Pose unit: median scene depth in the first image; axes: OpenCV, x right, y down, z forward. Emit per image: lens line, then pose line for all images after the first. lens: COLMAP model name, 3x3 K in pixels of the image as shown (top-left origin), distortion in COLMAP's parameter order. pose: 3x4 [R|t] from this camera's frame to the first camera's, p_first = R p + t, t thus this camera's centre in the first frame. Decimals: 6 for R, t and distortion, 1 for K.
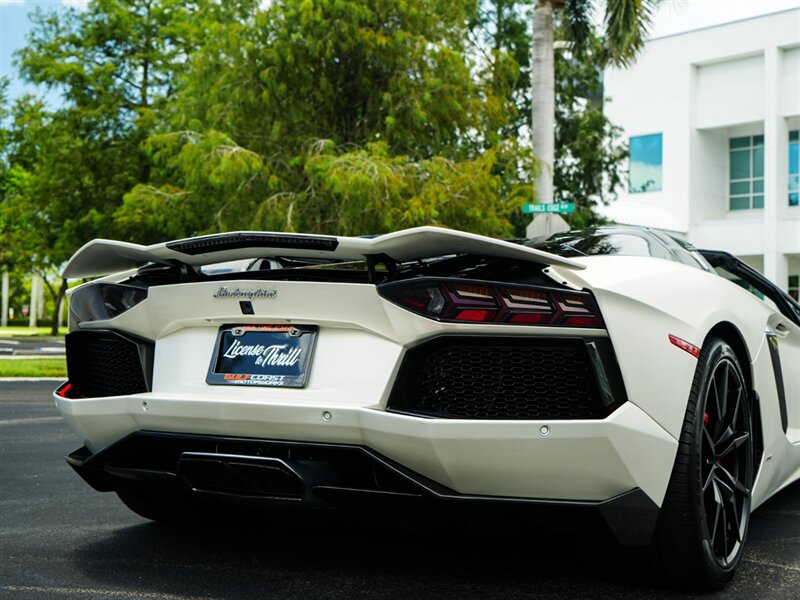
lens RADIAL K [[1138.1, 0, 473.5], [0, 1138.1, 250.0], [0, 0, 1]] dist [-0.008393, -0.022461]
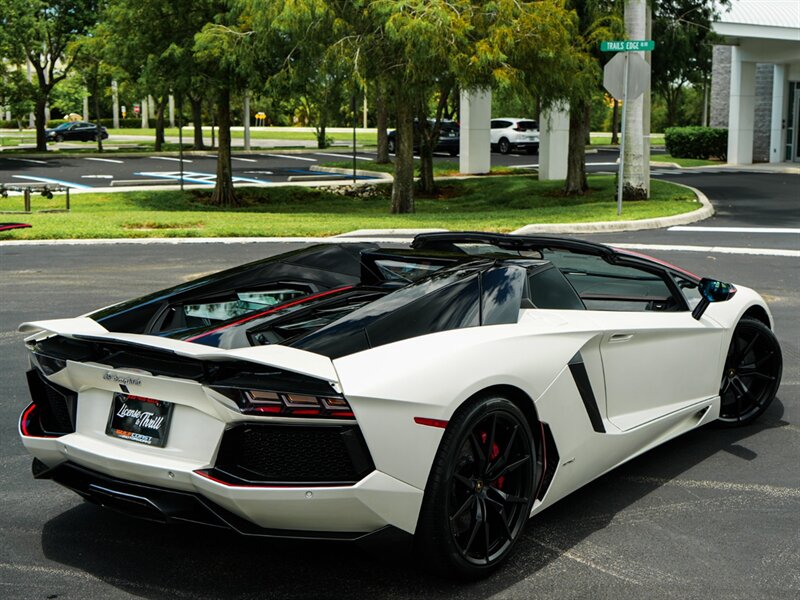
lens RADIAL K [[1264.1, 0, 433.3], [0, 1264.1, 300.2], [0, 0, 1]] dist [-0.011037, -0.023116]
pose [[0.987345, 0.010035, -0.158271, 0.075829], [0.026023, 0.974217, 0.224108, -0.070678], [0.156439, -0.225391, 0.961627, -0.075026]]
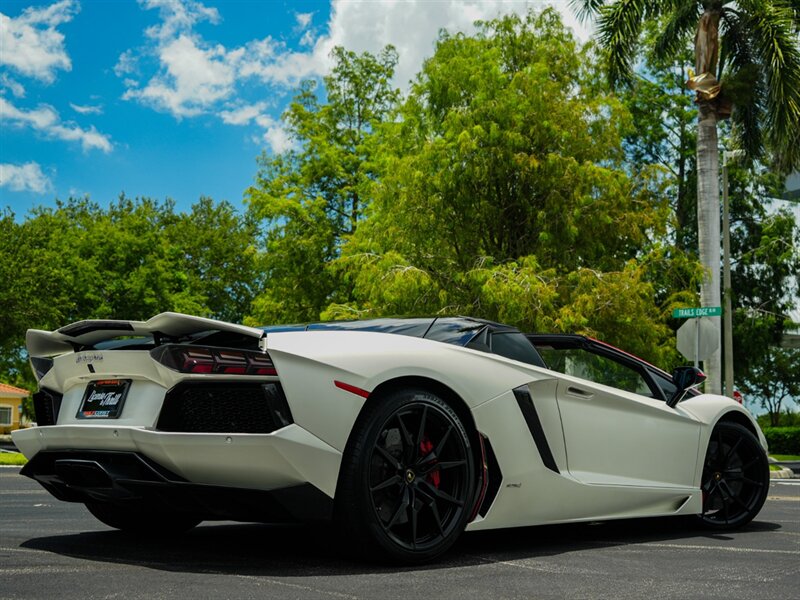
lens RADIAL K [[1149.1, 0, 446.7], [0, 1149.1, 299.7], [0, 0, 1]] dist [-0.050265, -0.014344]
pose [[0.963491, -0.034977, -0.265445, 0.124619], [0.019506, 0.997966, -0.060698, 0.010944], [0.267028, 0.053304, 0.962213, -0.071090]]
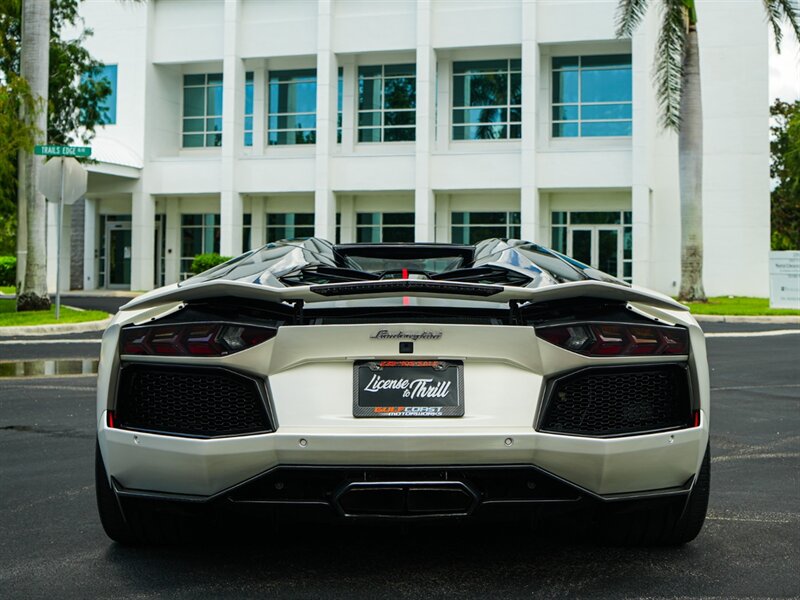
lens RADIAL K [[1149.1, 0, 446.7], [0, 1149.1, 299.7], [0, 0, 1]] dist [-0.050265, -0.014344]
pose [[0.871087, -0.025074, 0.490488, -0.126140], [-0.028697, 0.994391, 0.101799, -0.019471], [-0.490289, -0.102751, 0.865482, 0.004453]]
